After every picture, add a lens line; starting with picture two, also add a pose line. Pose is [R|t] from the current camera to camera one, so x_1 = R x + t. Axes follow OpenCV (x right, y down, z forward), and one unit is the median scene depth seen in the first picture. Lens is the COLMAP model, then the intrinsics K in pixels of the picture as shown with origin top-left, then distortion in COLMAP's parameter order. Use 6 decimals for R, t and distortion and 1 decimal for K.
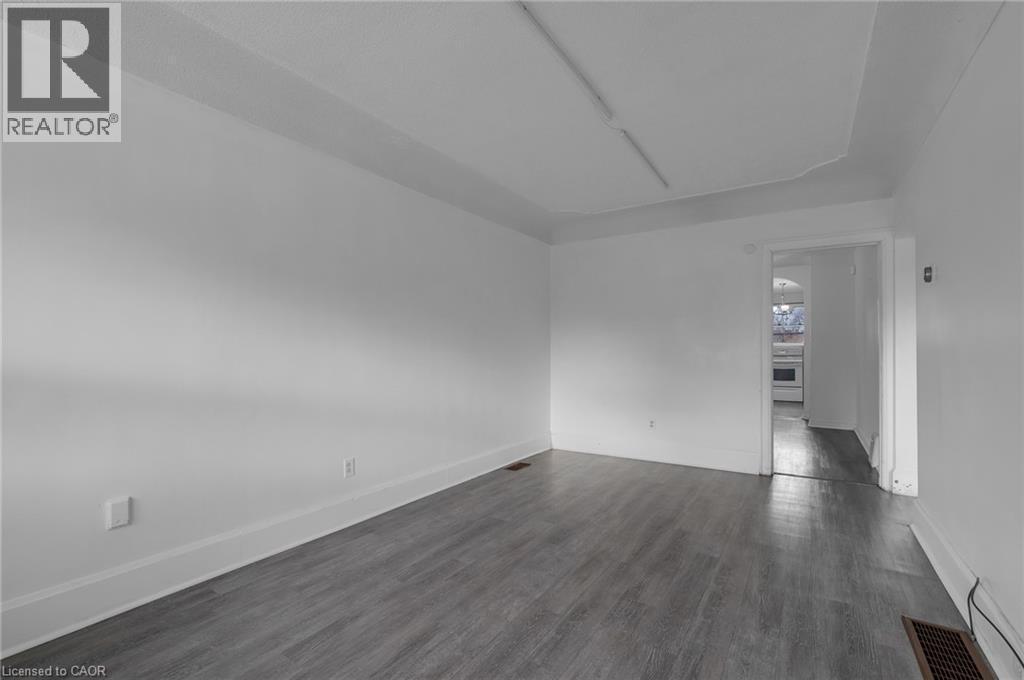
lens RADIAL K [[459.0, 0, 512.2], [0, 459.0, 344.9], [0, 0, 1]] dist [-0.001055, -0.000087]
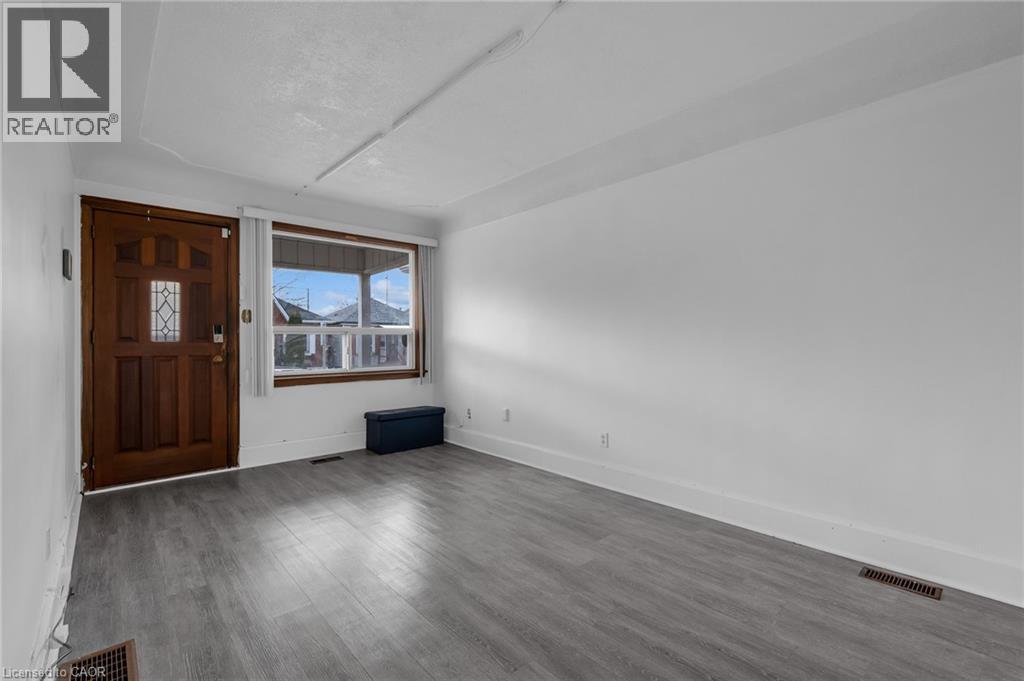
lens RADIAL K [[459.0, 0, 512.0], [0, 459.0, 341.8], [0, 0, 1]] dist [-0.001055, -0.000087]
pose [[-0.272736, -0.003372, -0.962083, 0.935148], [0.011216, 0.999915, -0.006684, 0.017265], [0.962024, -0.012614, -0.272675, 1.181355]]
